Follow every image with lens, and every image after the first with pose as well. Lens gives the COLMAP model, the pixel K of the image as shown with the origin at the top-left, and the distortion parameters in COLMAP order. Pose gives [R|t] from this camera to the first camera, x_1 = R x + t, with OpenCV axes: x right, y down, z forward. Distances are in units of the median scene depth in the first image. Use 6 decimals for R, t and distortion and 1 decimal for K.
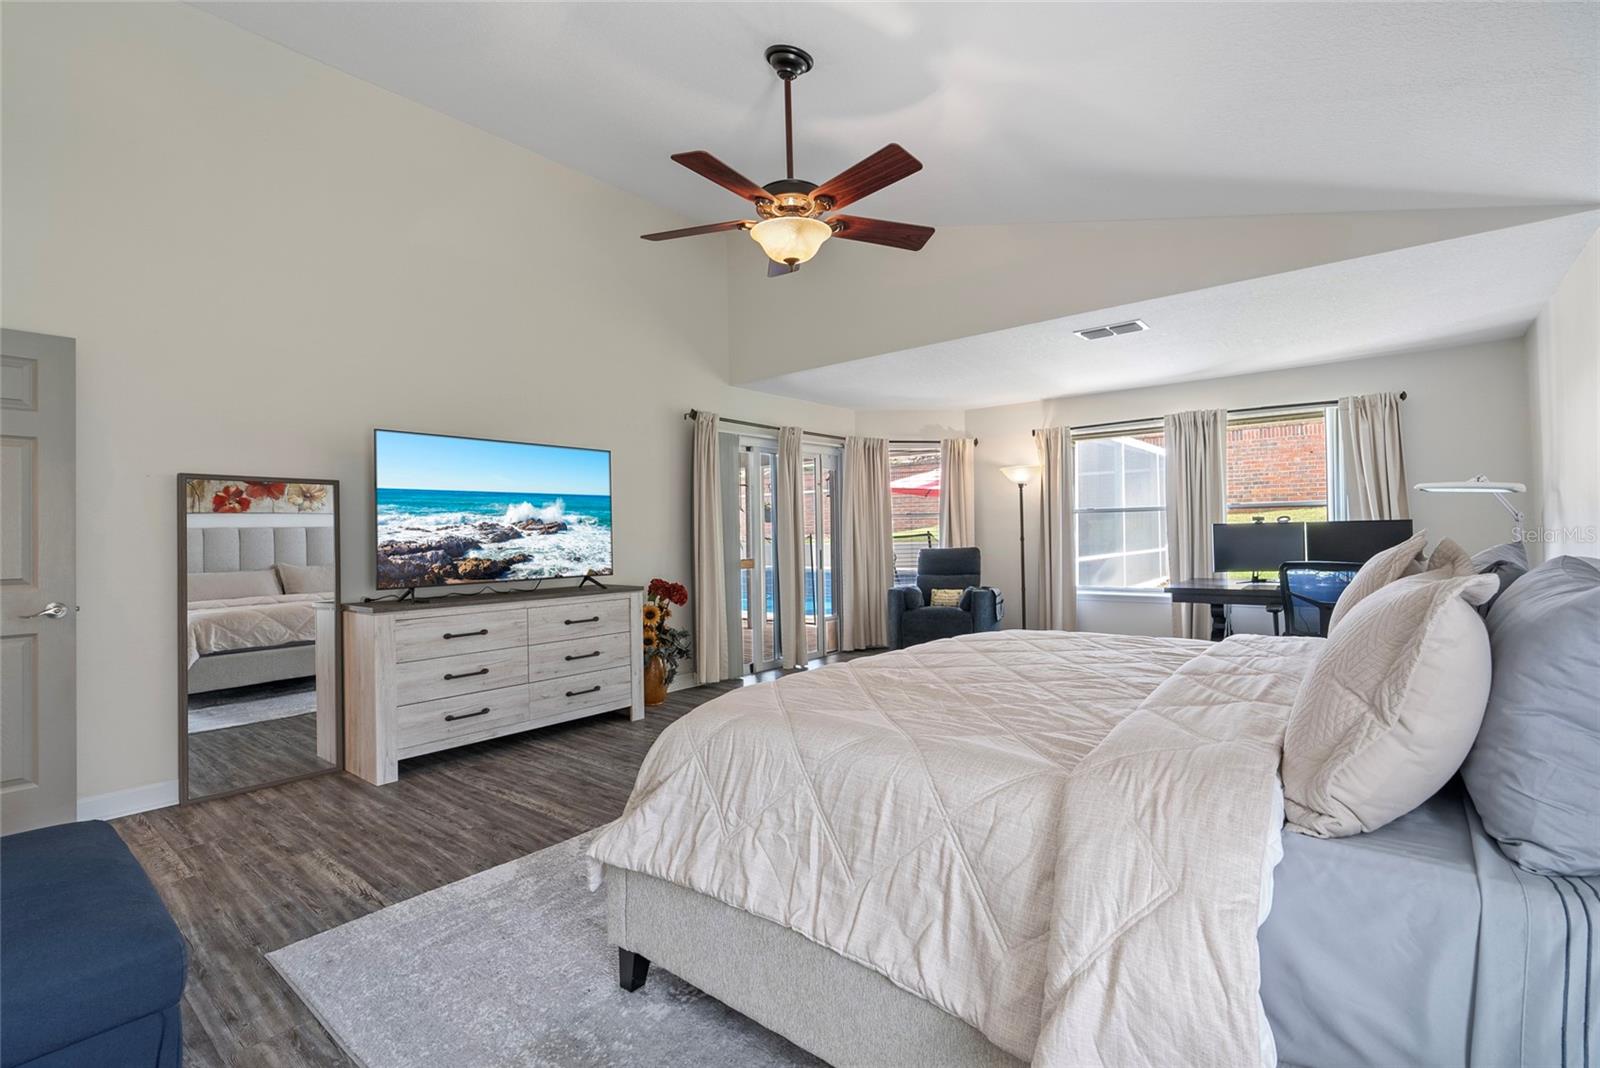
lens RADIAL K [[724.6, 0, 800.7], [0, 724.6, 529.3], [0, 0, 1]] dist [-0.003172, 0.000214]
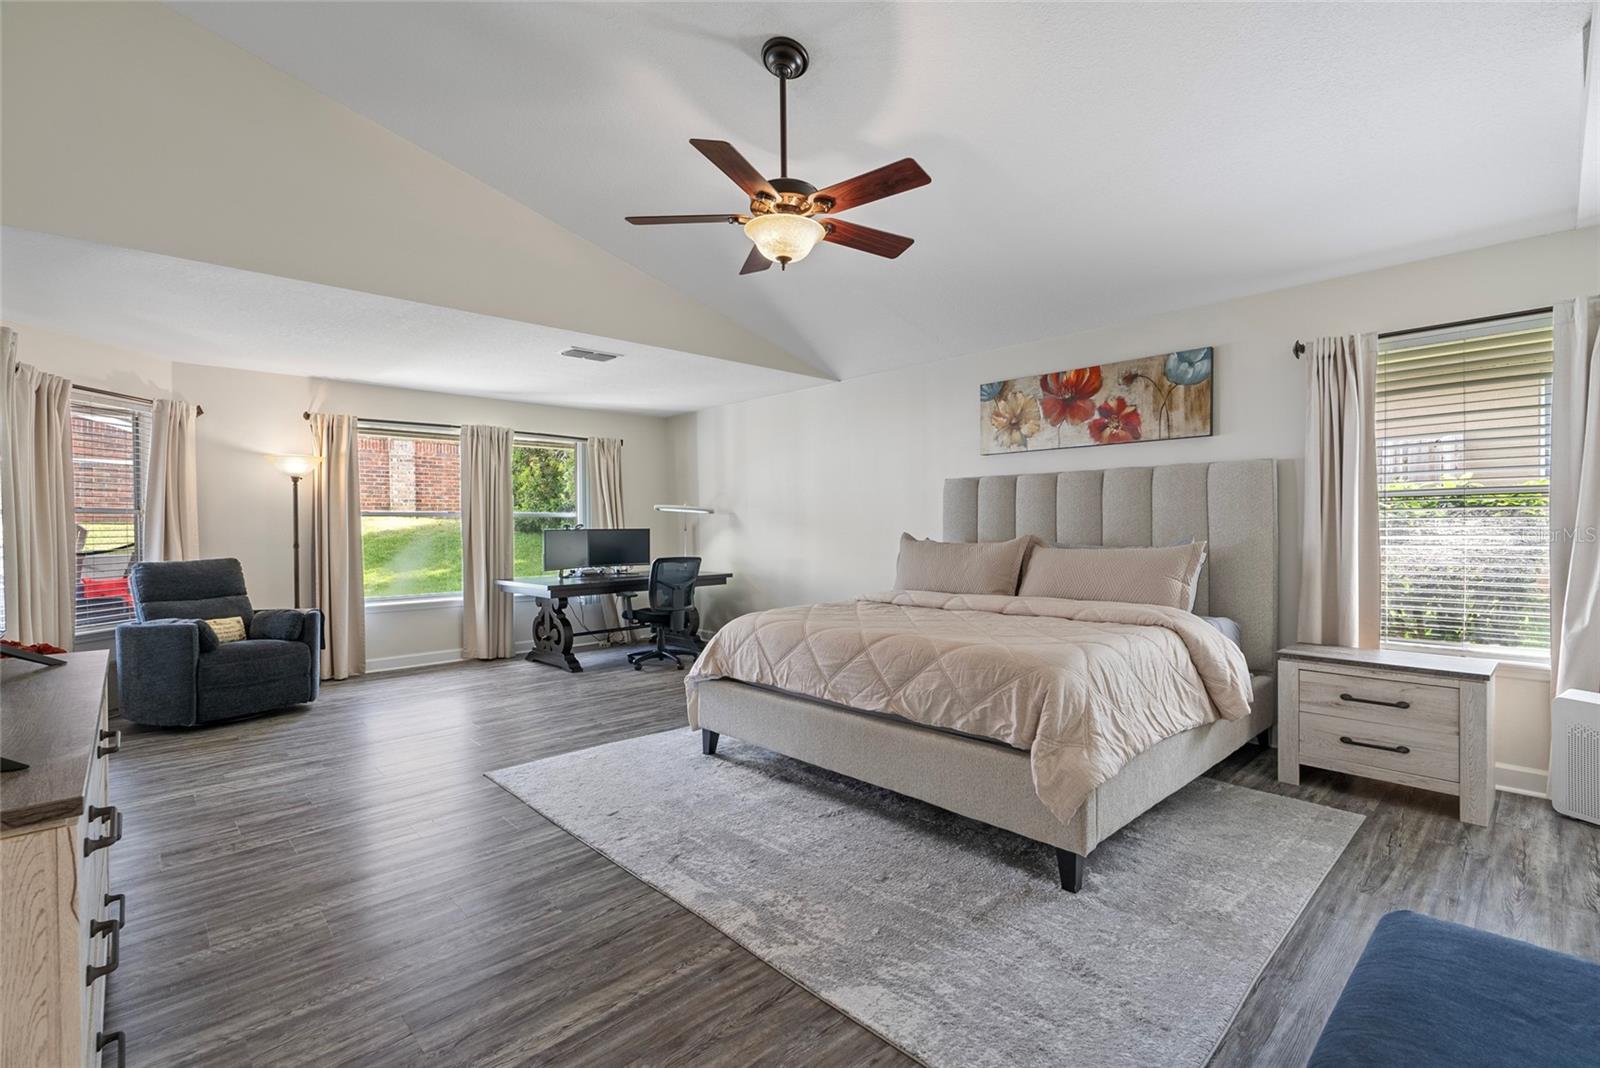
lens RADIAL K [[749.0, 0, 762.2], [0, 749.0, 538.1], [0, 0, 1]] dist [-0.002240, 0.000056]
pose [[0.131160, 0.001620, 0.991360, -0.681814], [0.001312, 0.999998, -0.001808, 0.010767], [-0.991360, 0.001538, 0.131158, 0.585114]]
